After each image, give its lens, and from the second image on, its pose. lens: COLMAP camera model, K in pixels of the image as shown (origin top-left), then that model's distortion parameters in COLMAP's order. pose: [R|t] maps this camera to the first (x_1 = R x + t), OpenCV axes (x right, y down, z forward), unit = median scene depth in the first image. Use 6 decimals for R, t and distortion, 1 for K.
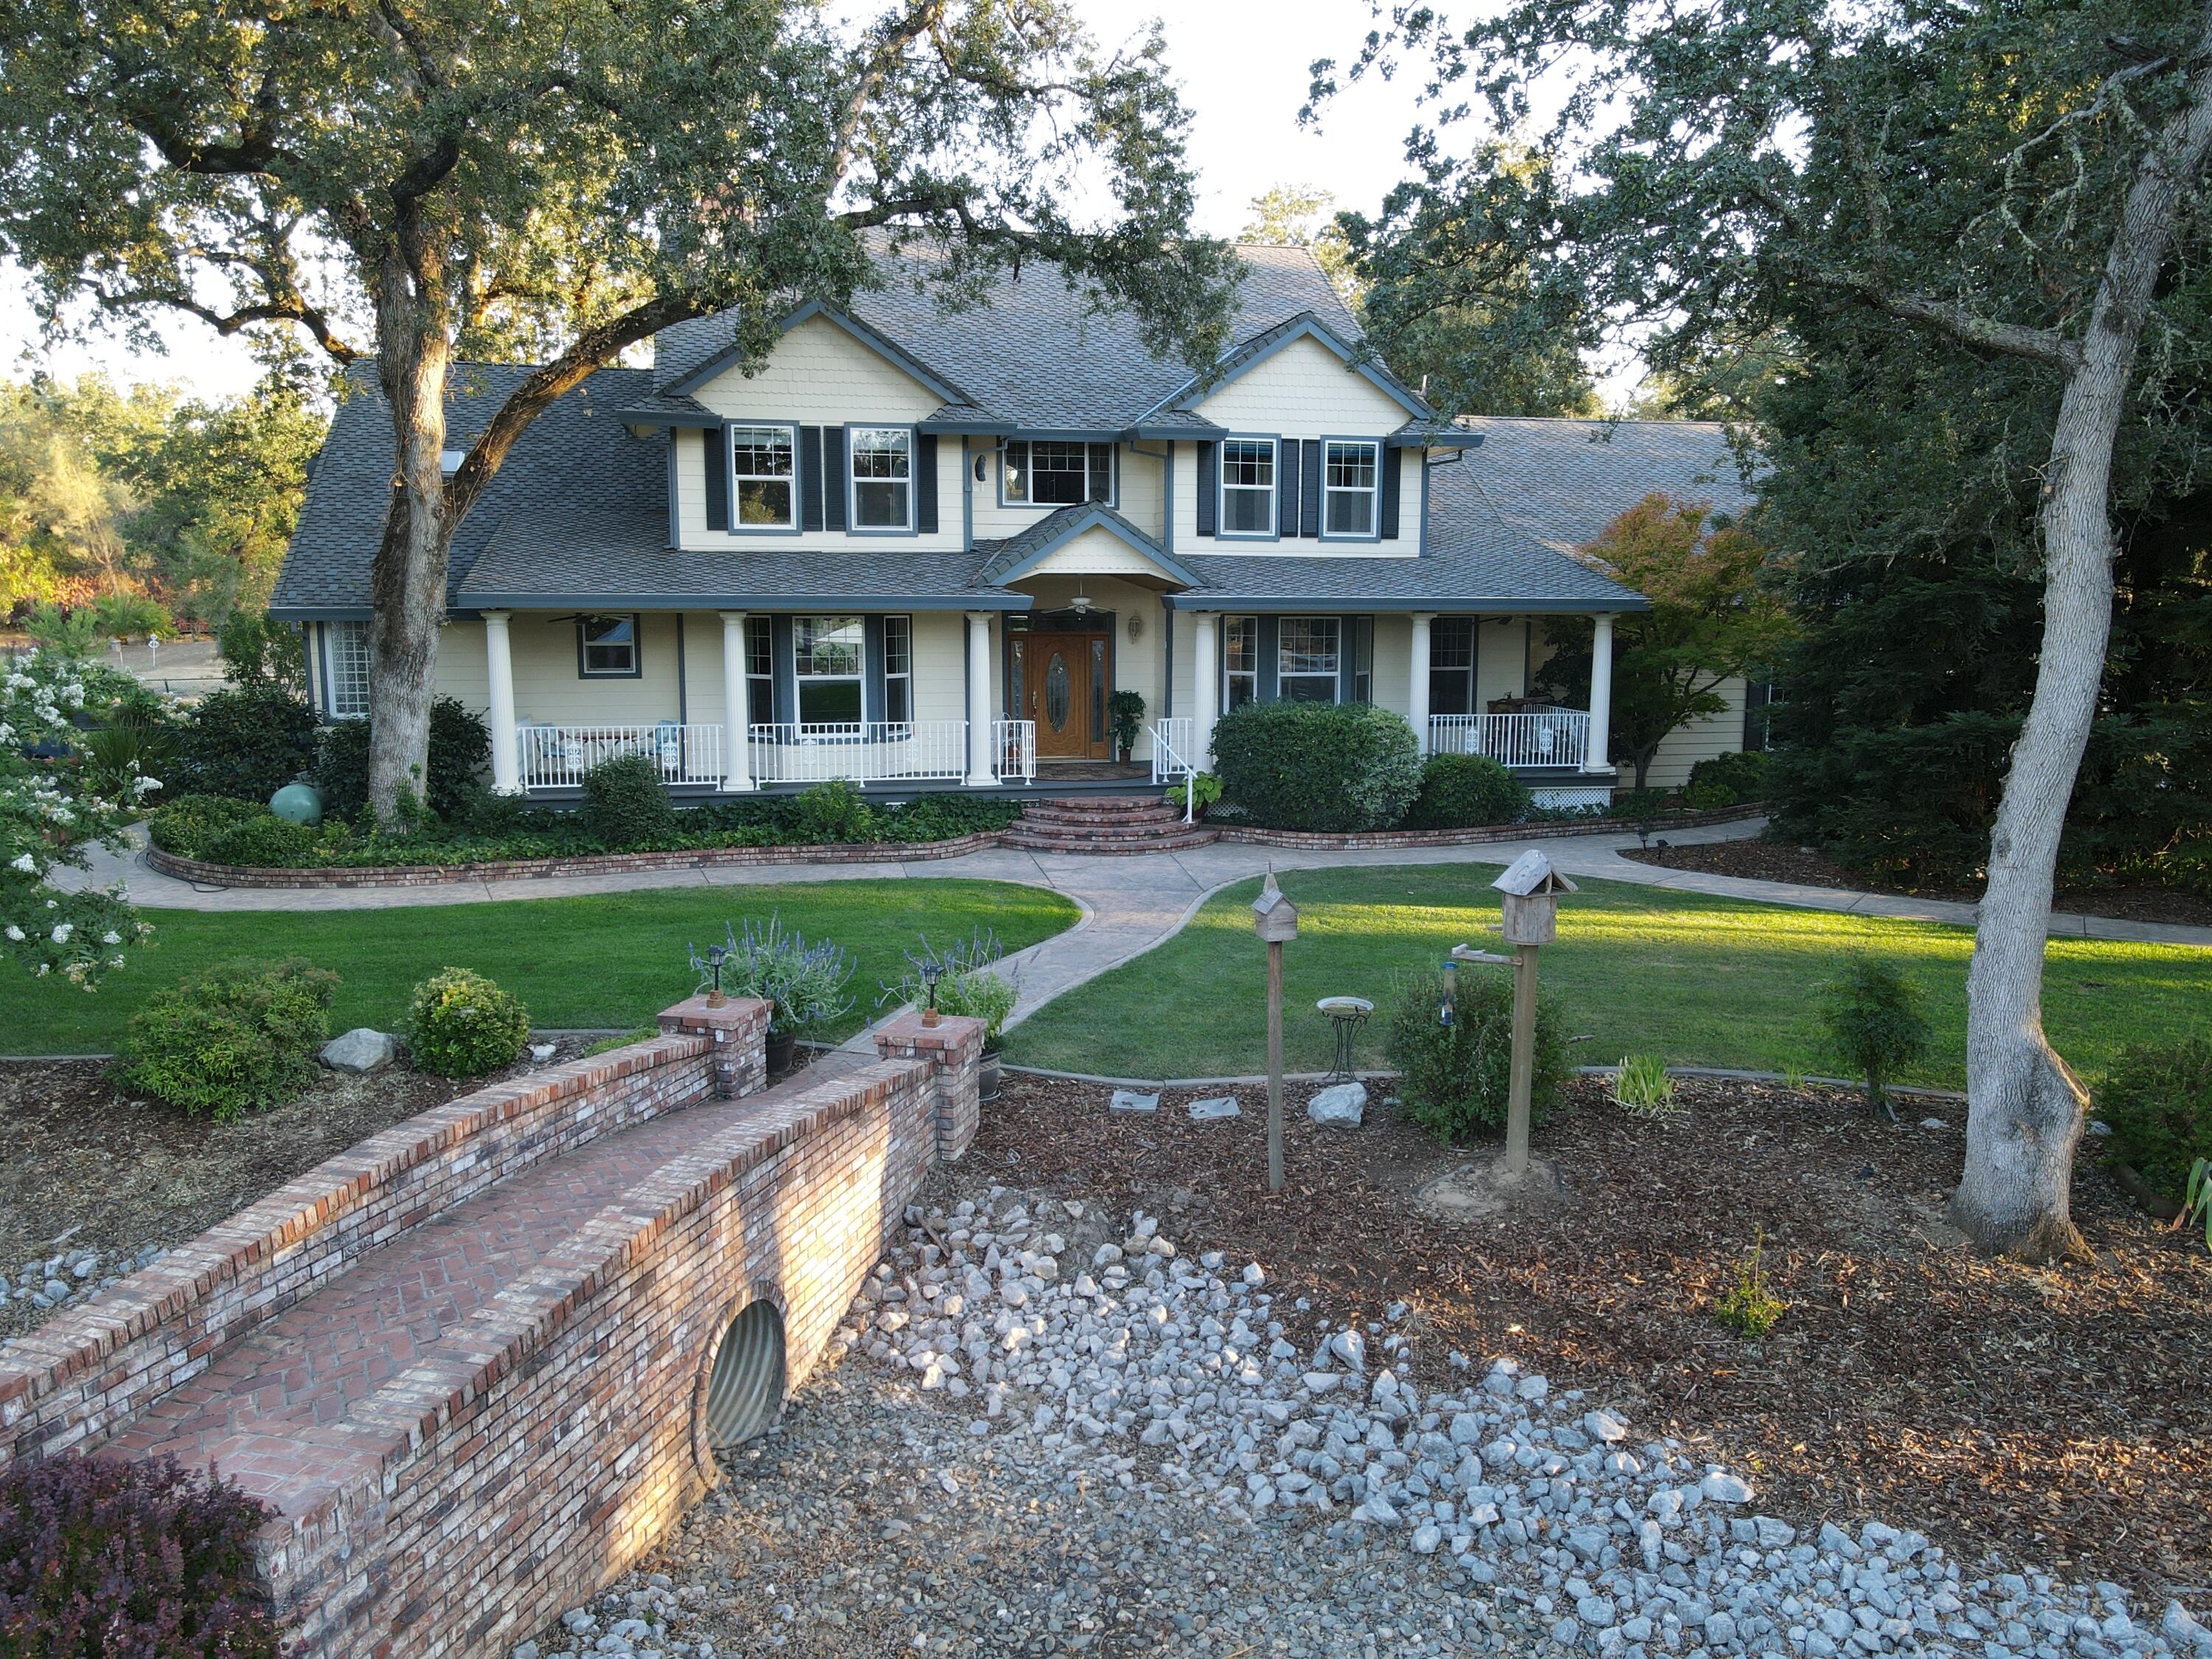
lens RADIAL K [[1613.3, 0, 1122.9], [0, 1613.3, 832.0], [0, 0, 1]] dist [0.010172, 0.027792]
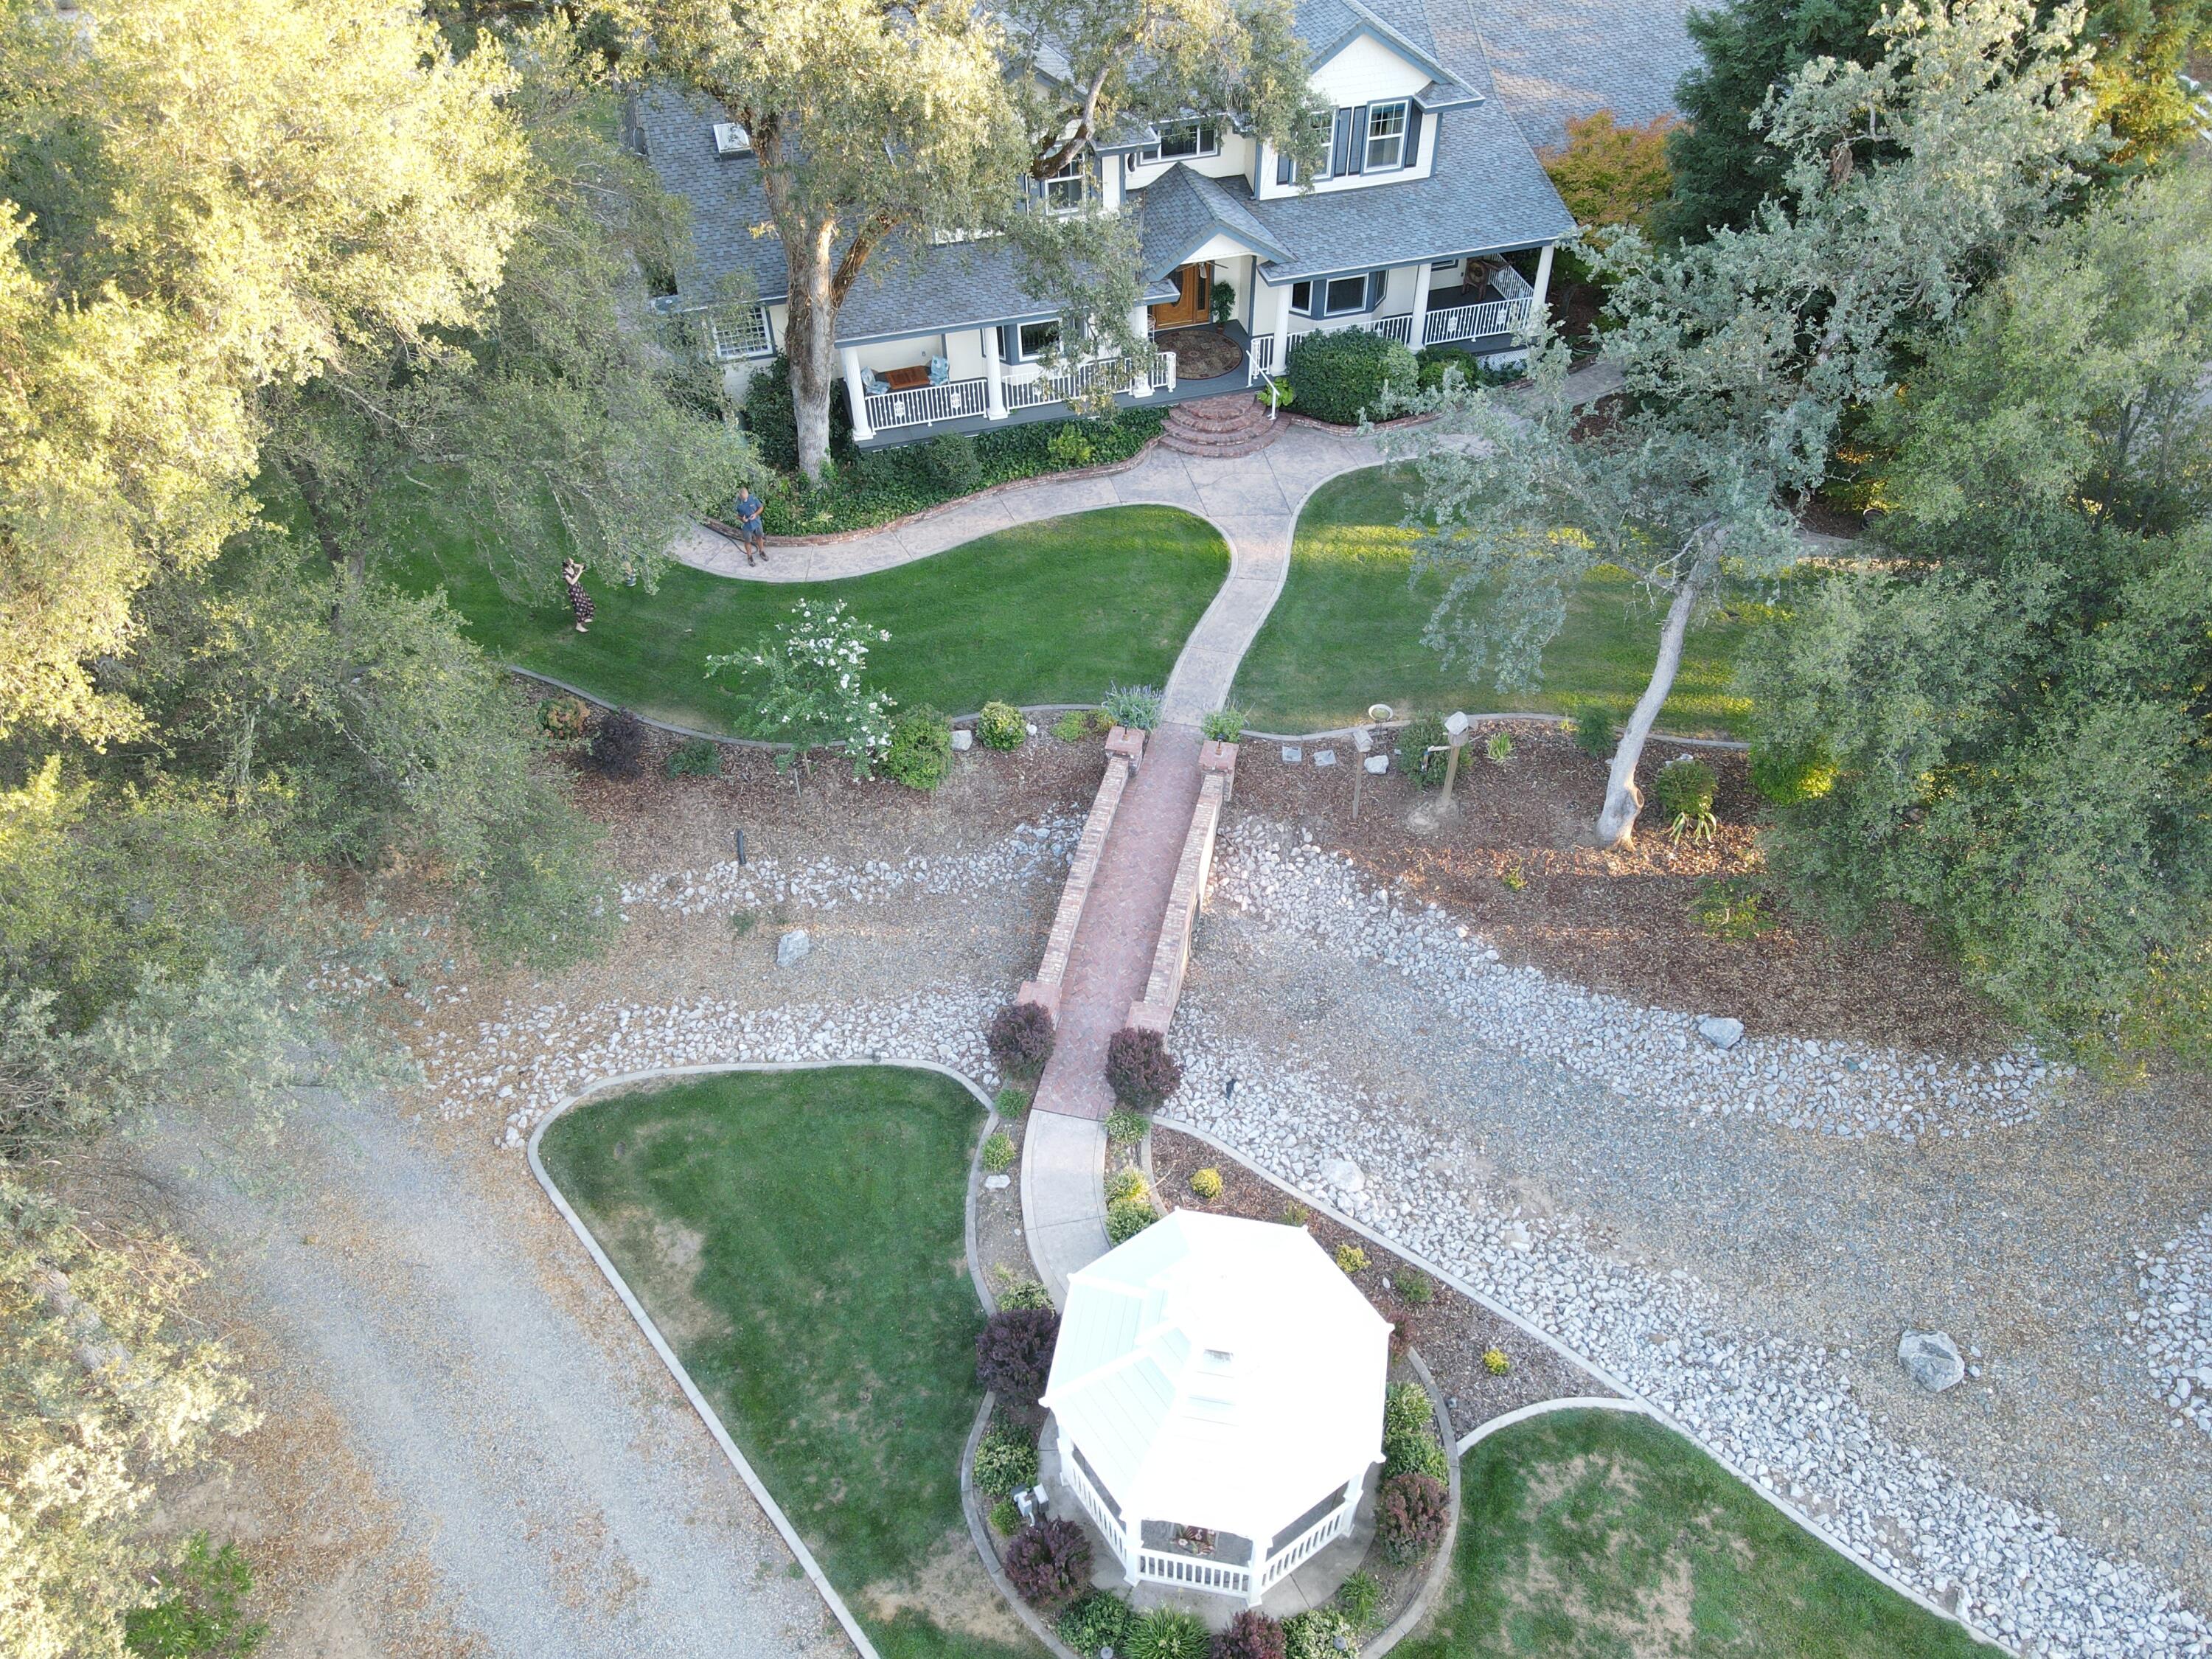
lens RADIAL K [[1613.3, 0, 1126.5], [0, 1613.3, 826.9], [0, 0, 1]] dist [0.010172, 0.027792]
pose [[0.998604, -0.044485, 0.028480, -0.174054], [0.018690, 0.801881, 0.597191, -0.662844], [-0.049403, -0.595825, 0.801593, -0.550370]]
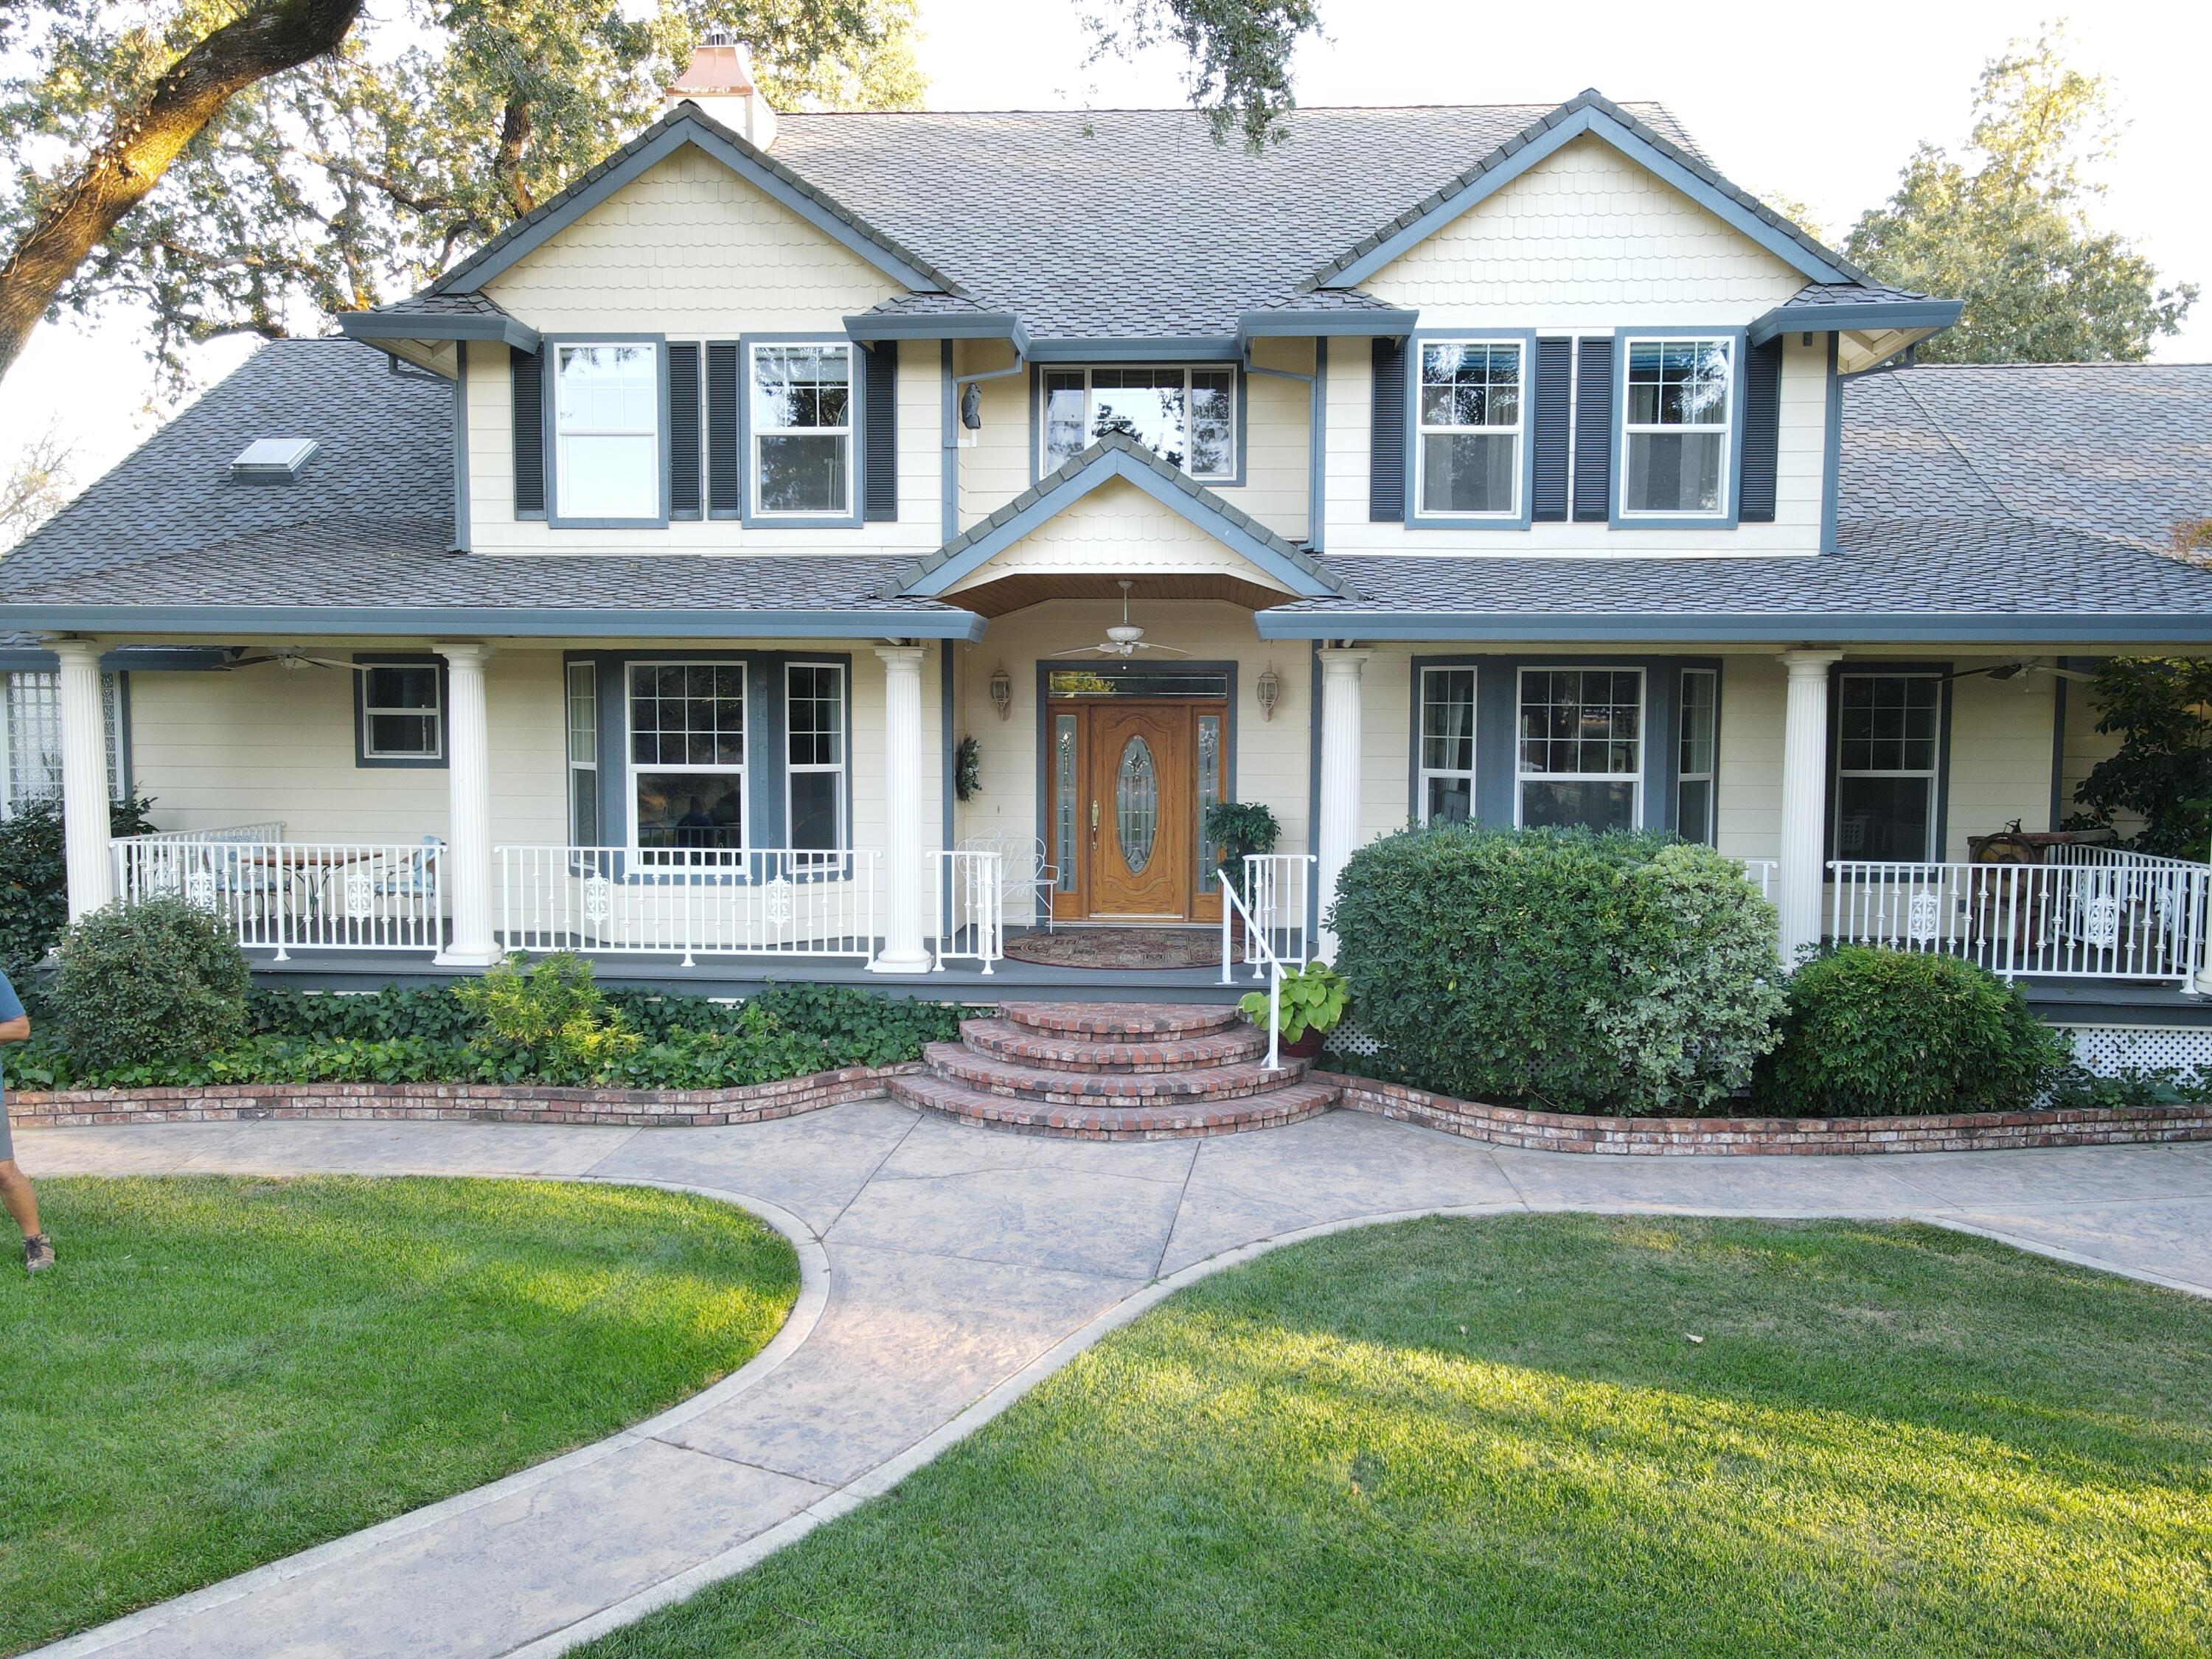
lens RADIAL K [[1613.3, 0, 1126.4], [0, 1613.3, 832.6], [0, 0, 1]] dist [0.010172, 0.027792]
pose [[0.961017, 0.022191, -0.275596, 0.134441], [-0.043903, 0.996375, -0.072862, -0.040403], [0.272980, 0.082121, 0.958508, 0.525823]]
